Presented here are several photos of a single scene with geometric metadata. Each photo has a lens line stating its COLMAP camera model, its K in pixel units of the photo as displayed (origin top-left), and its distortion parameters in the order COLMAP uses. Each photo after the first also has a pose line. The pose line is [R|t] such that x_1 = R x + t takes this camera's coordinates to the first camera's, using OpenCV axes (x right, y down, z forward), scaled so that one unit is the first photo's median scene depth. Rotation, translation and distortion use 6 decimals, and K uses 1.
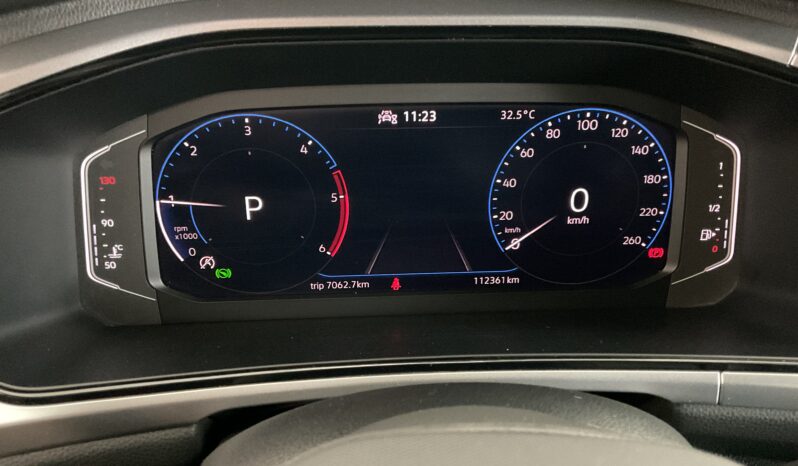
lens RADIAL K [[667.4, 0, 403.3], [0, 667.4, 230.7], [0, 0, 1]] dist [0.086755, -0.146777]
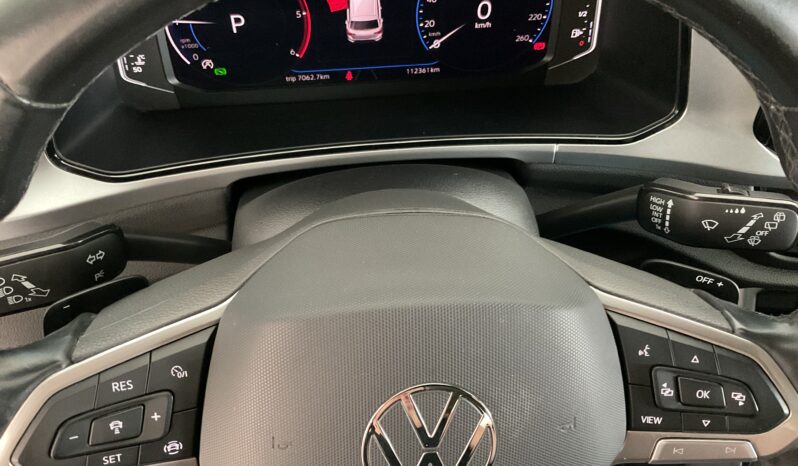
lens RADIAL K [[667.4, 0, 400.4], [0, 667.4, 235.7], [0, 0, 1]] dist [0.086755, -0.146777]
pose [[0.998466, -0.035566, 0.042424, 0.024049], [0.012955, 0.895157, 0.445563, -0.240354], [-0.053823, -0.444330, 0.894245, -0.379090]]
